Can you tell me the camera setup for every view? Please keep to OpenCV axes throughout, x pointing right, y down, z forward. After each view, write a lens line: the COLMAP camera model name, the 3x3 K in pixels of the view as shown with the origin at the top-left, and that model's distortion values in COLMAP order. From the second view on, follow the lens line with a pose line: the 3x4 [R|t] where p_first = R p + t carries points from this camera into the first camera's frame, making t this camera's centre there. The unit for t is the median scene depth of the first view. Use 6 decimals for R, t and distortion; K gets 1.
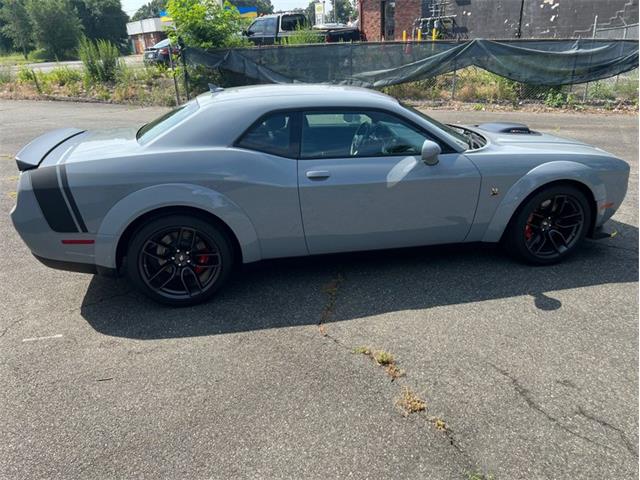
lens RADIAL K [[481.8, 0, 316.5], [0, 481.8, 240.7], [0, 0, 1]] dist [0.051291, -0.058578]
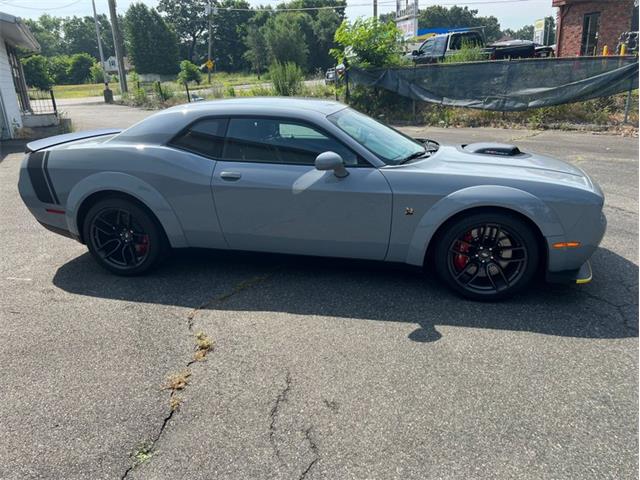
lens RADIAL K [[481.8, 0, 318.6], [0, 481.8, 242.6], [0, 0, 1]] dist [0.051291, -0.058578]
pose [[0.911876, 0.132270, -0.388570, 0.156488], [-0.145339, 0.989373, -0.004289, -0.002698], [0.383873, 0.060386, 0.921409, 0.018044]]
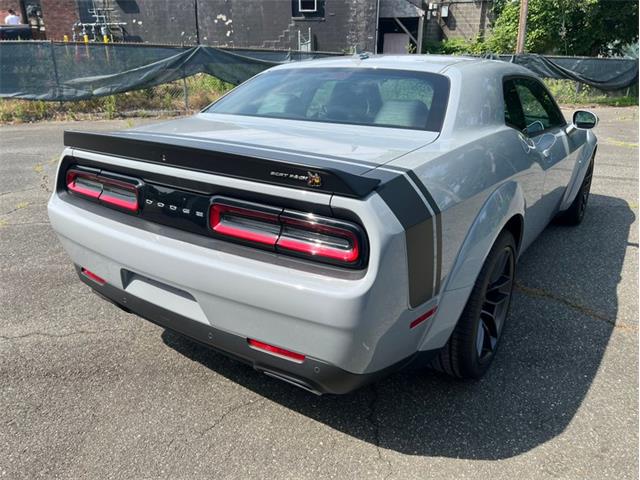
lens RADIAL K [[481.8, 0, 317.3], [0, 481.8, 241.0], [0, 0, 1]] dist [0.051291, -0.058578]
pose [[0.730487, -0.204951, 0.651448, -0.209865], [0.228124, 0.972342, 0.050106, -0.030322], [-0.643699, 0.112008, 0.757037, 0.156687]]
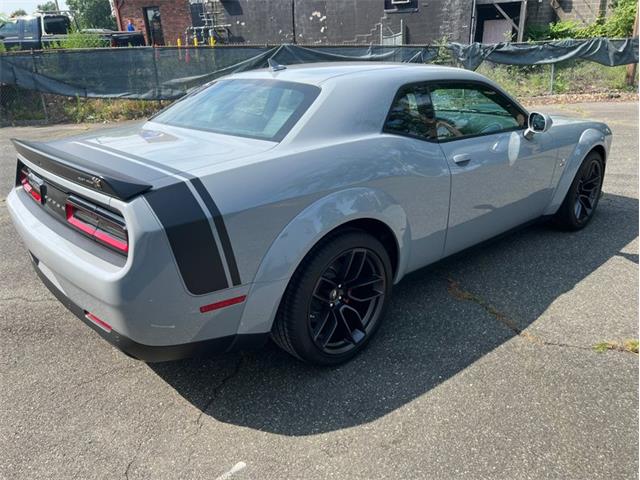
lens RADIAL K [[481.8, 0, 317.2], [0, 481.8, 240.0], [0, 0, 1]] dist [0.051291, -0.058578]
pose [[0.867777, -0.174980, 0.465130, -0.153869], [0.189093, 0.981819, 0.016573, -0.014999], [-0.459573, 0.073571, 0.885087, 0.095006]]
